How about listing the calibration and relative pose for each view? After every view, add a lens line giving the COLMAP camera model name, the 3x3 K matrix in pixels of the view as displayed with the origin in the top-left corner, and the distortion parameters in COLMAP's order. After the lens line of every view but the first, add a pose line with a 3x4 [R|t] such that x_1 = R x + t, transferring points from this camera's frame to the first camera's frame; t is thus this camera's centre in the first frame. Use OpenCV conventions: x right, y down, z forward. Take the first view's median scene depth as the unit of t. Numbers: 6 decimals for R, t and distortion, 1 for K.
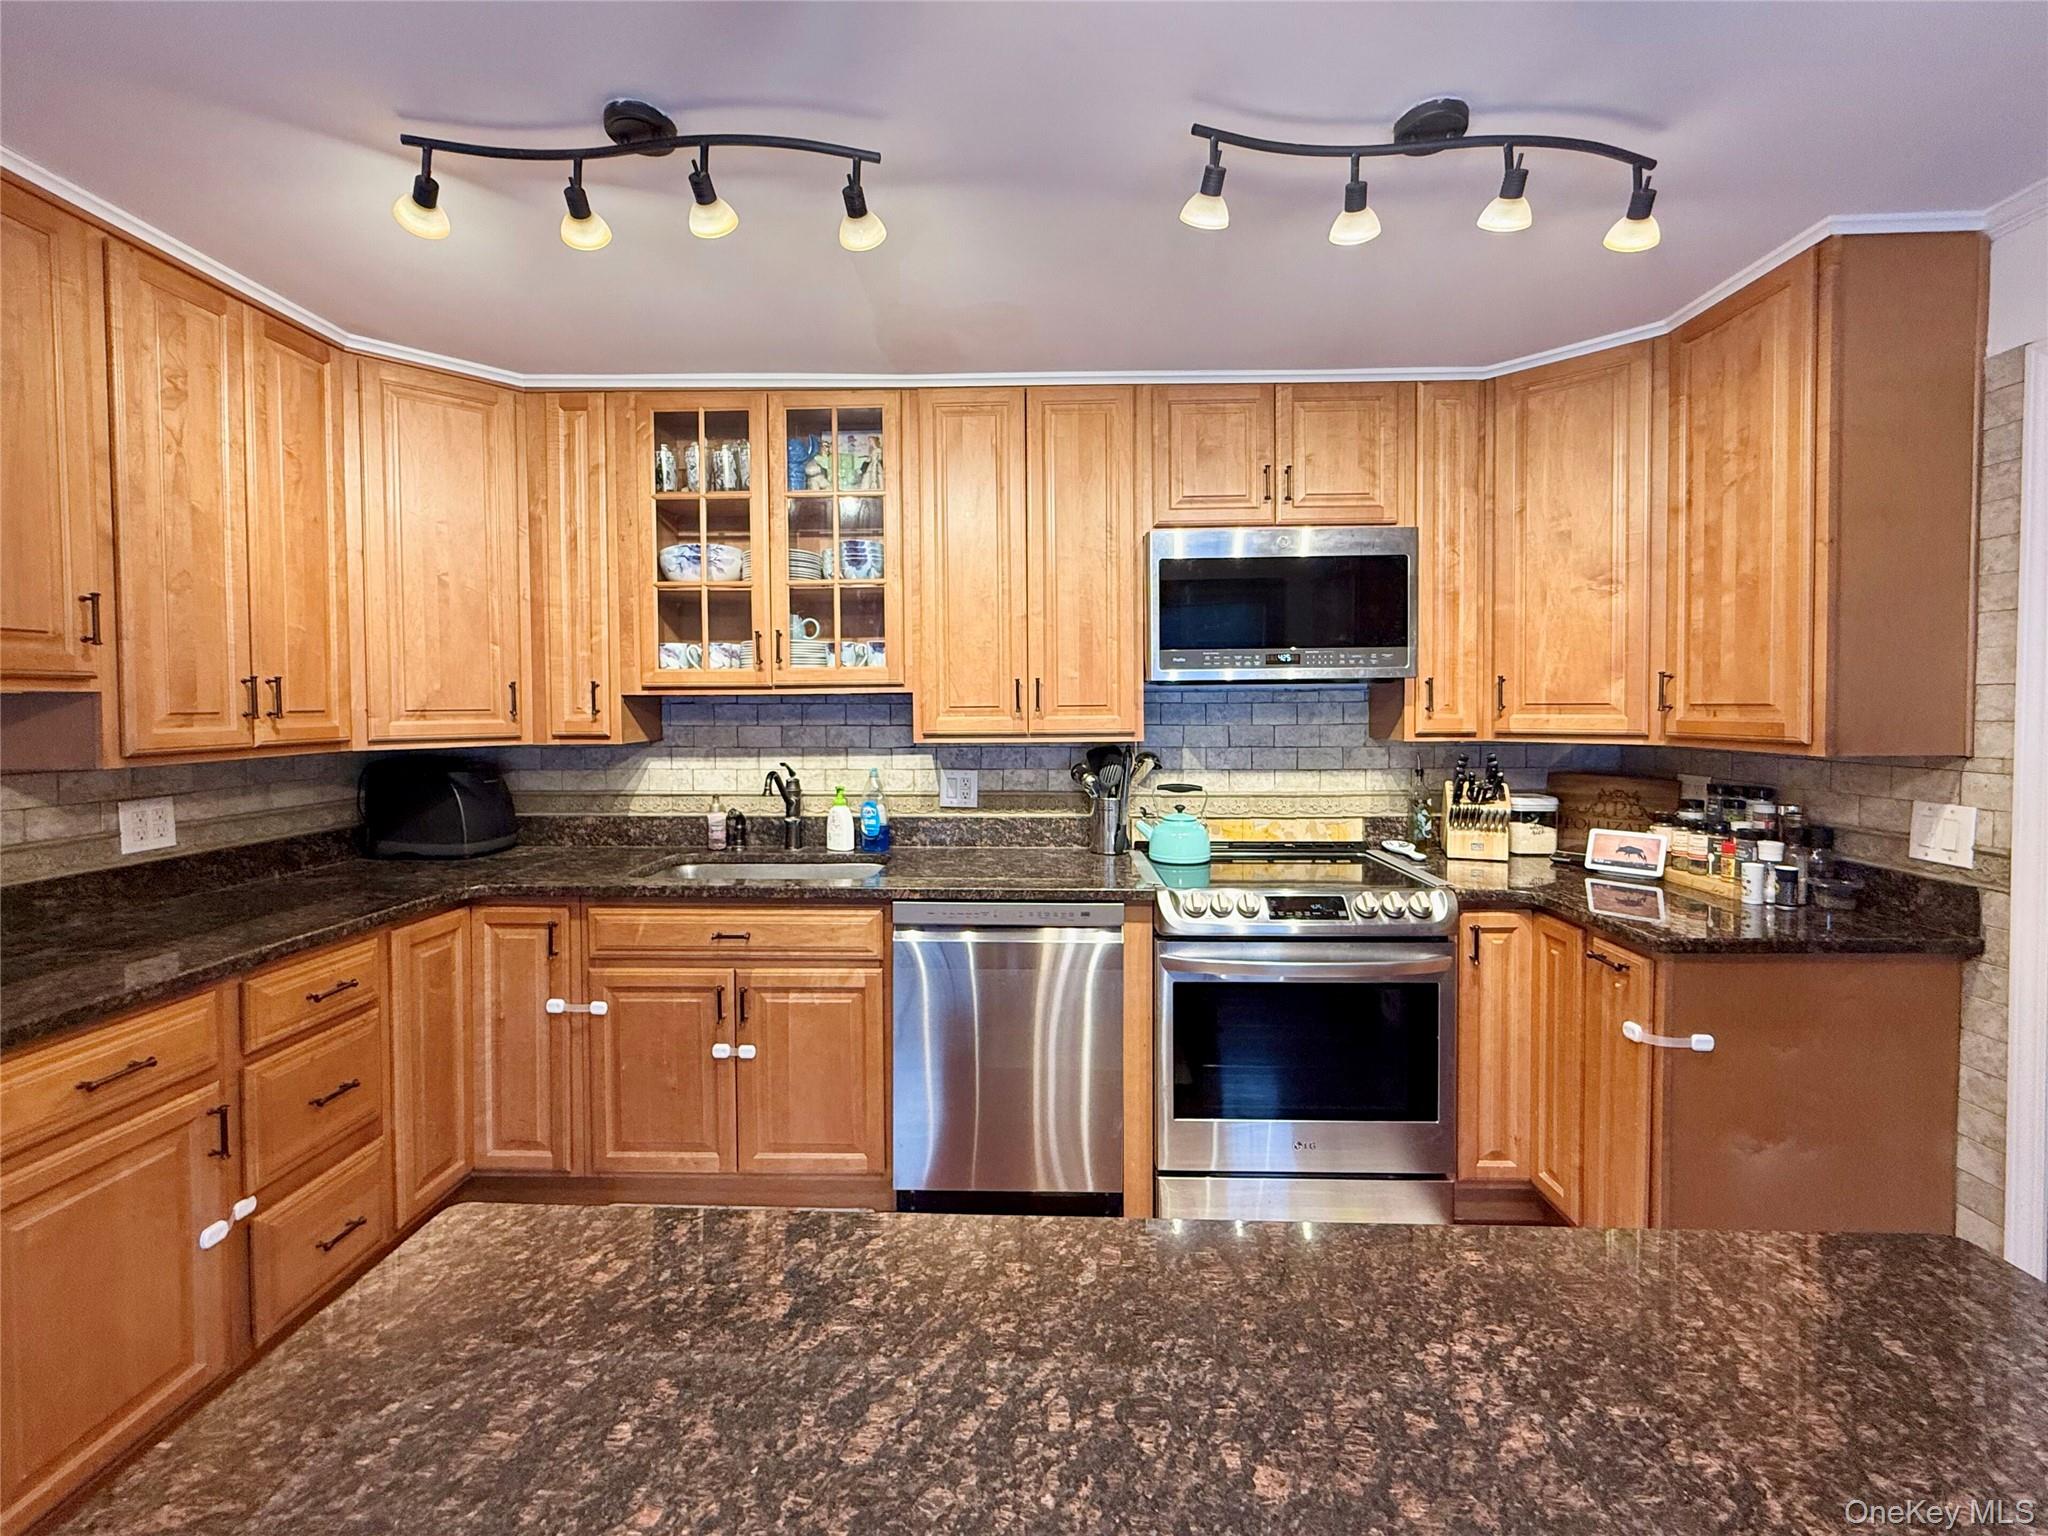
lens RADIAL K [[862.1, 0, 1016.4], [0, 862.1, 724.2], [0, 0, 1]] dist [-0.000231, -0.000128]
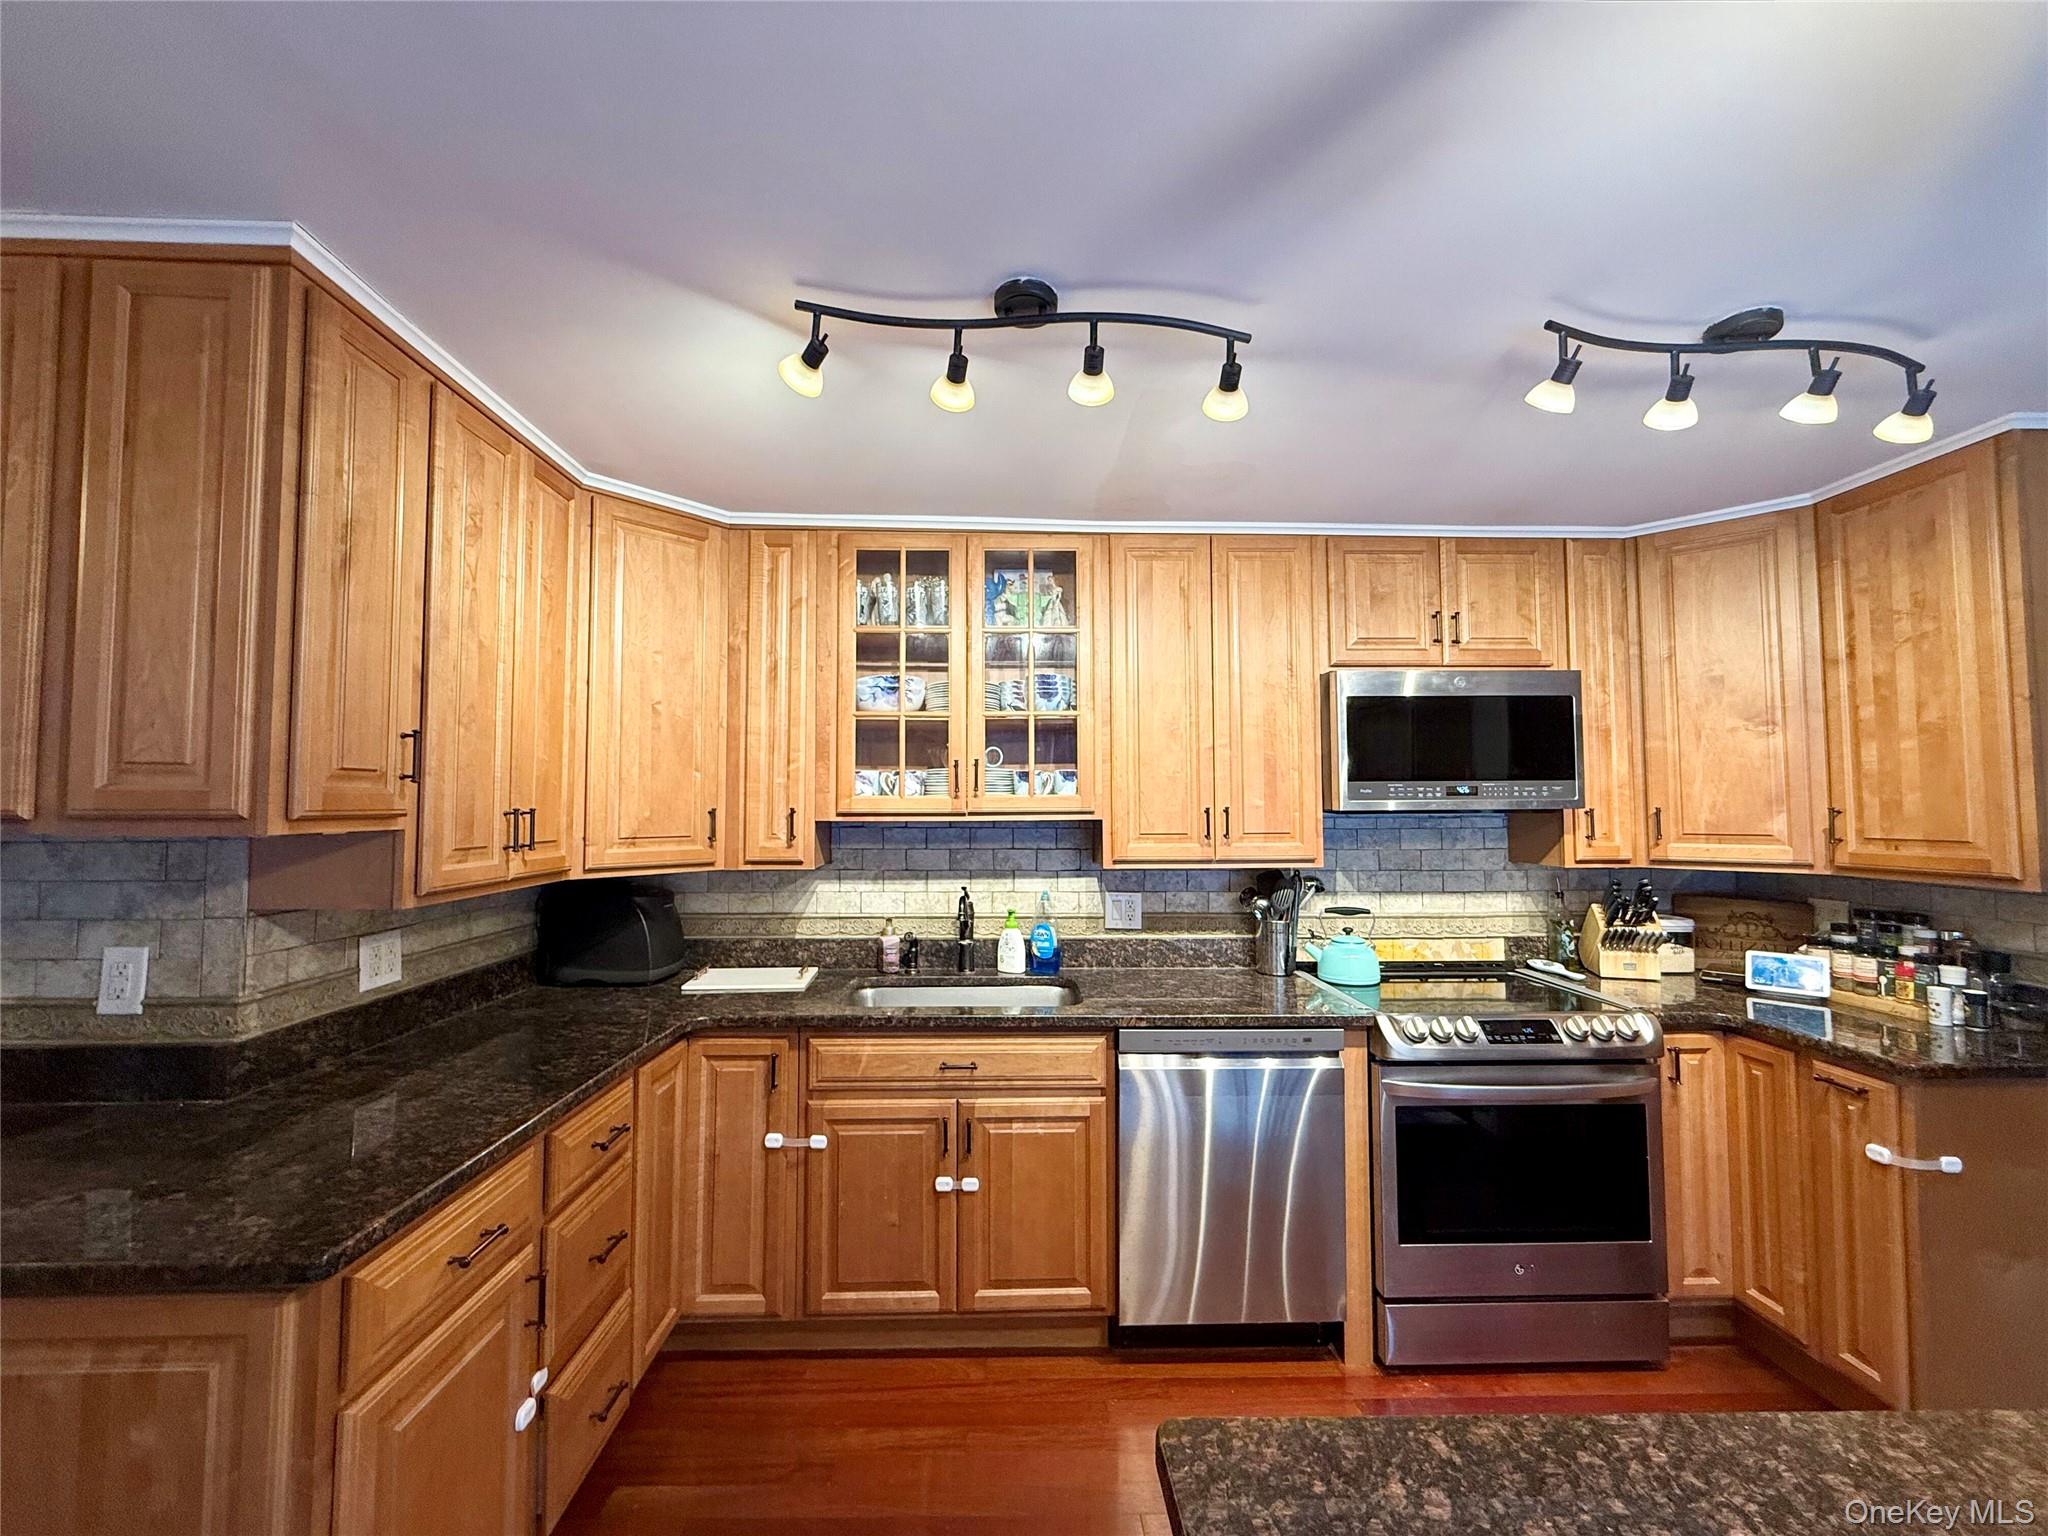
lens RADIAL K [[814.6, 0, 1016.5], [0, 814.6, 769.4], [0, 0, 1]] dist [-0.001282, -0.000025]
pose [[0.998453, 0.006519, 0.055218, -0.309220], [-0.002610, 0.997503, -0.070575, -0.030980], [-0.055541, 0.070322, 0.995977, 0.027914]]
